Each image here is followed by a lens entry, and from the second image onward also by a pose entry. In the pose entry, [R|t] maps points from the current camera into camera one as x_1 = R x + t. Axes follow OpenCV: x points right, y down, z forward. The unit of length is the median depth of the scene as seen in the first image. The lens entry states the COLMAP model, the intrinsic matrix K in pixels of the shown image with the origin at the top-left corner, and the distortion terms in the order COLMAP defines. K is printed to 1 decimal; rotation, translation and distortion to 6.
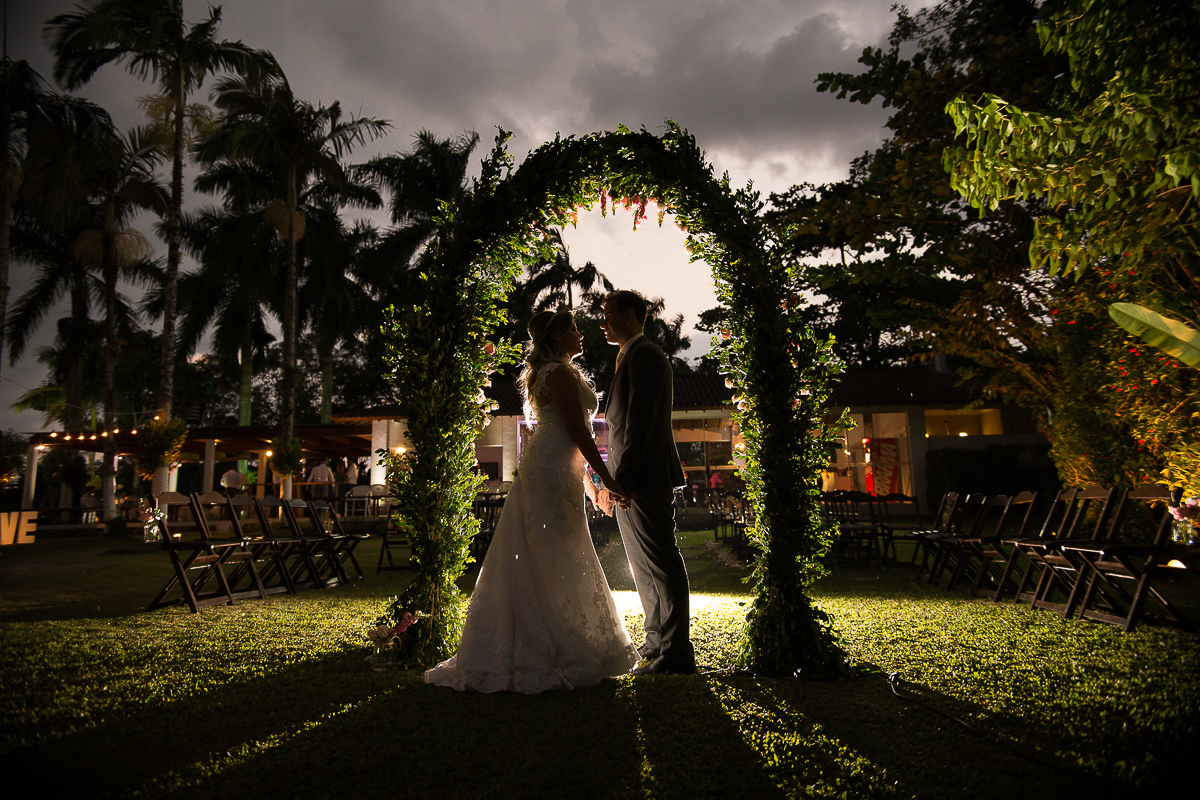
lens RADIAL K [[817.8, 0, 601.2], [0, 817.8, 366.3], [0, 0, 1]] dist [-0.003895, 0.001235]
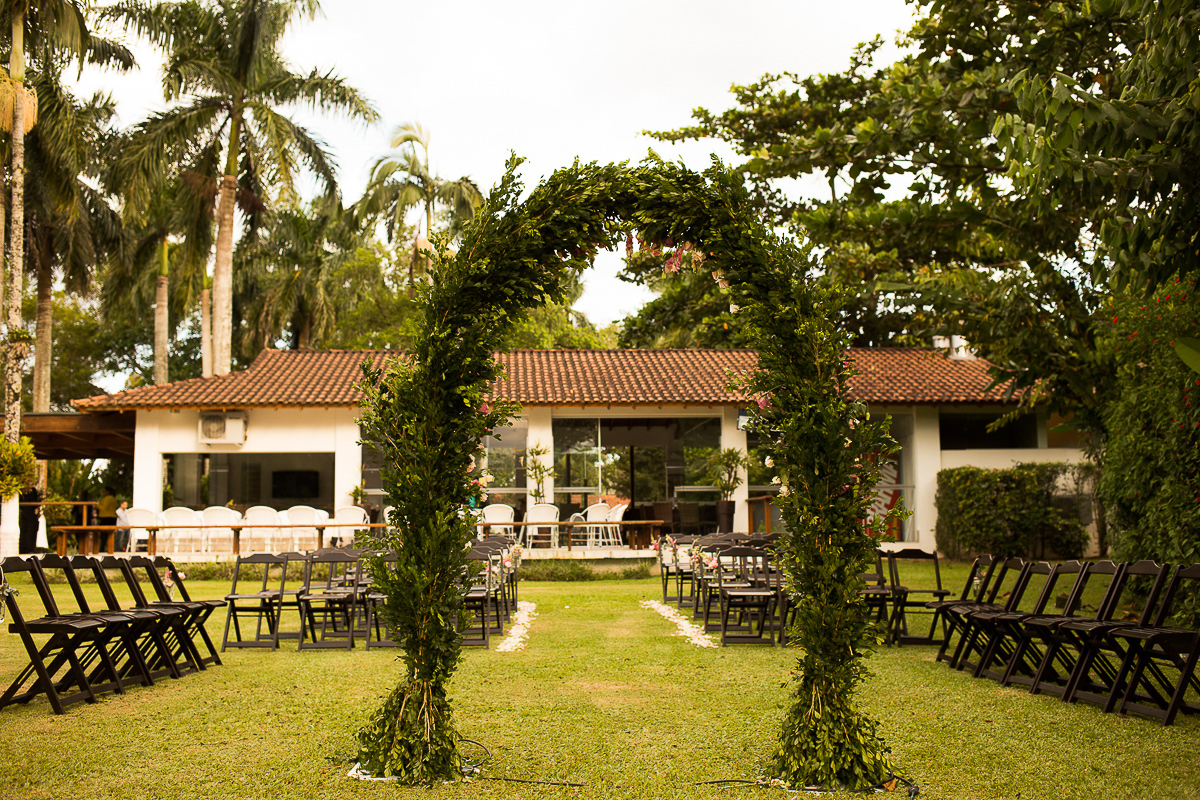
lens RADIAL K [[1331.9, 0, 595.9], [0, 1331.9, 401.5], [0, 0, 1]] dist [-0.118554, 0.285143]
pose [[0.990251, 0.018799, 0.138020, -0.056808], [-0.030417, 0.996122, 0.082558, -0.038929], [-0.135932, -0.085951, 0.986983, -0.095787]]
